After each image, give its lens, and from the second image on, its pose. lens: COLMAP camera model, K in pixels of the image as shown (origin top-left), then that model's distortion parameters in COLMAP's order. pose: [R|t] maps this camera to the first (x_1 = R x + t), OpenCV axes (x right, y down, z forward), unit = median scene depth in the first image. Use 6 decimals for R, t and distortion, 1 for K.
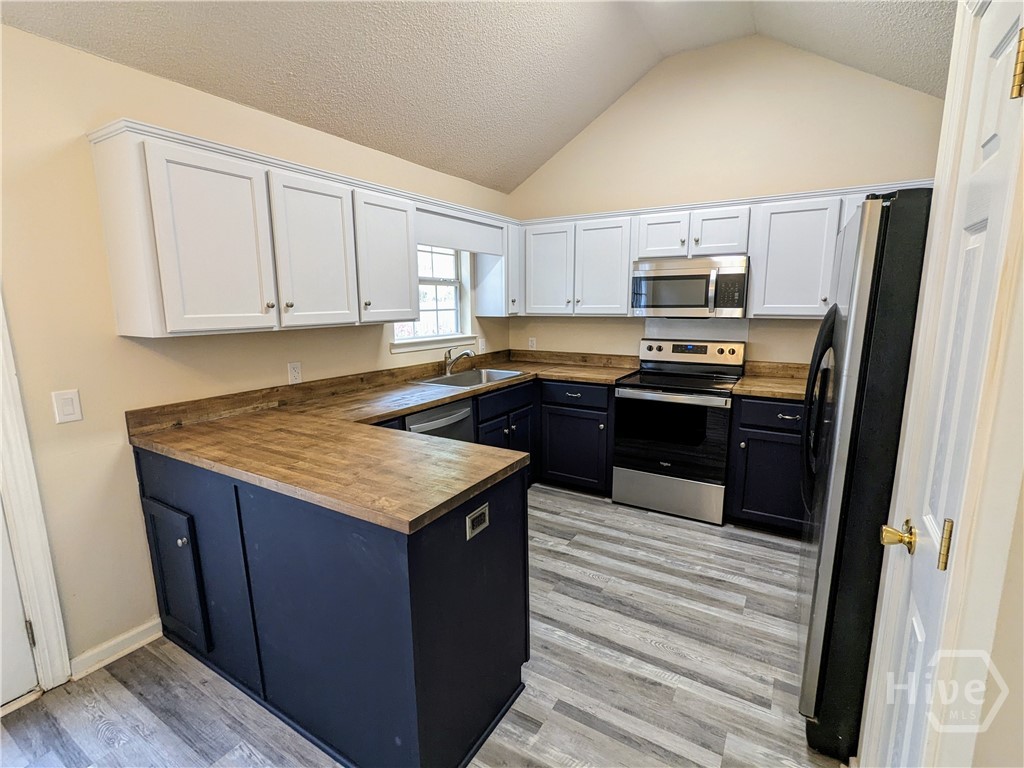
lens RADIAL K [[487.6, 0, 513.5], [0, 487.6, 382.3], [0, 0, 1]] dist [-0.003010, 0.003178]
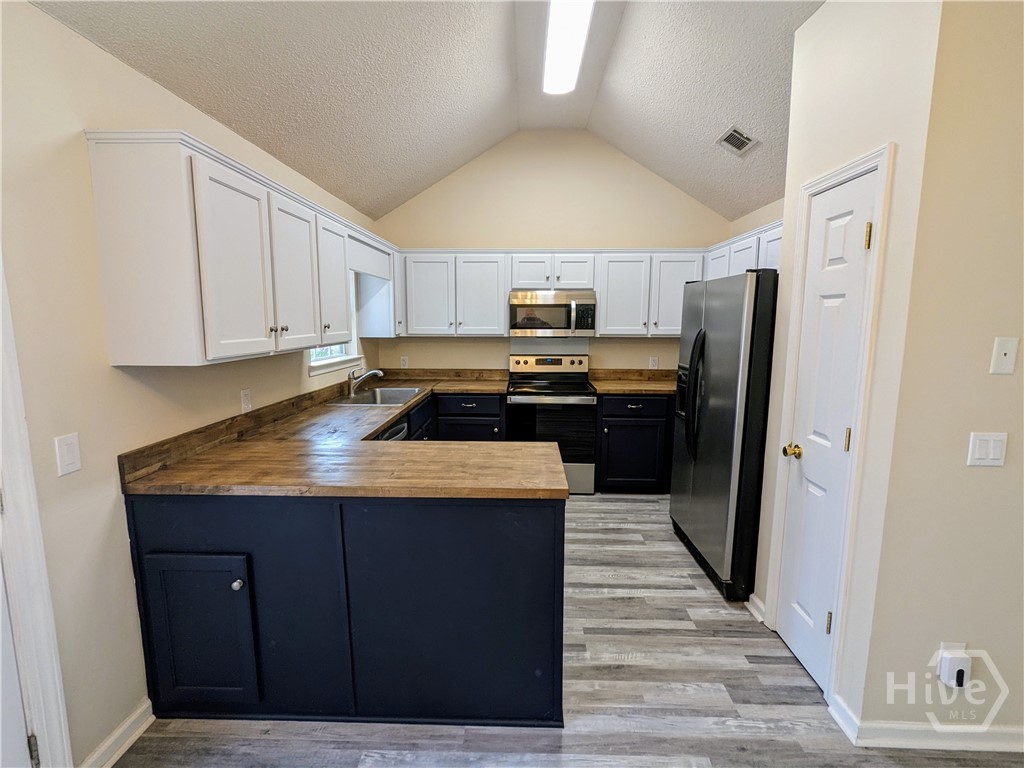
lens RADIAL K [[487.6, 0, 515.4], [0, 487.6, 380.6], [0, 0, 1]] dist [-0.003010, 0.003178]
pose [[0.865550, -0.054608, 0.497836, -0.479368], [0.074690, 0.996996, -0.020496, -0.000508], [-0.495222, 0.054924, 0.867029, -0.061285]]
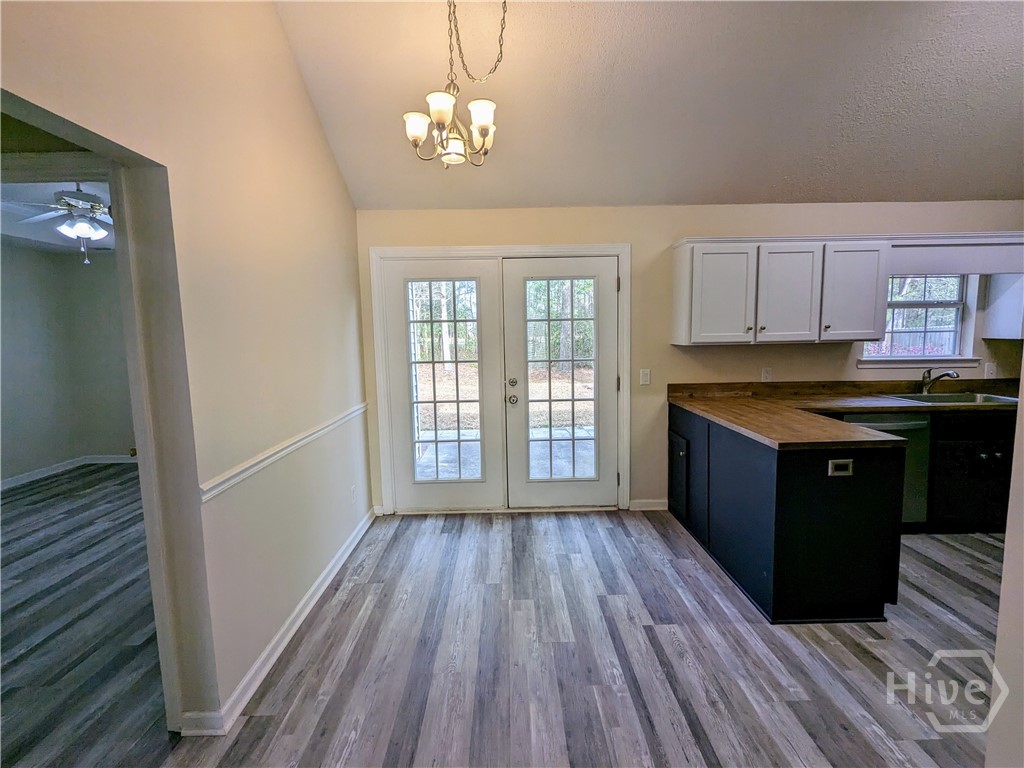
lens RADIAL K [[487.6, 0, 509.8], [0, 487.6, 383.8], [0, 0, 1]] dist [-0.003010, 0.003178]
pose [[0.530719, 0.093214, -0.842406, 0.378932], [-0.126948, 0.991464, 0.029730, 0.063964], [0.837986, 0.091164, 0.538022, -0.428977]]
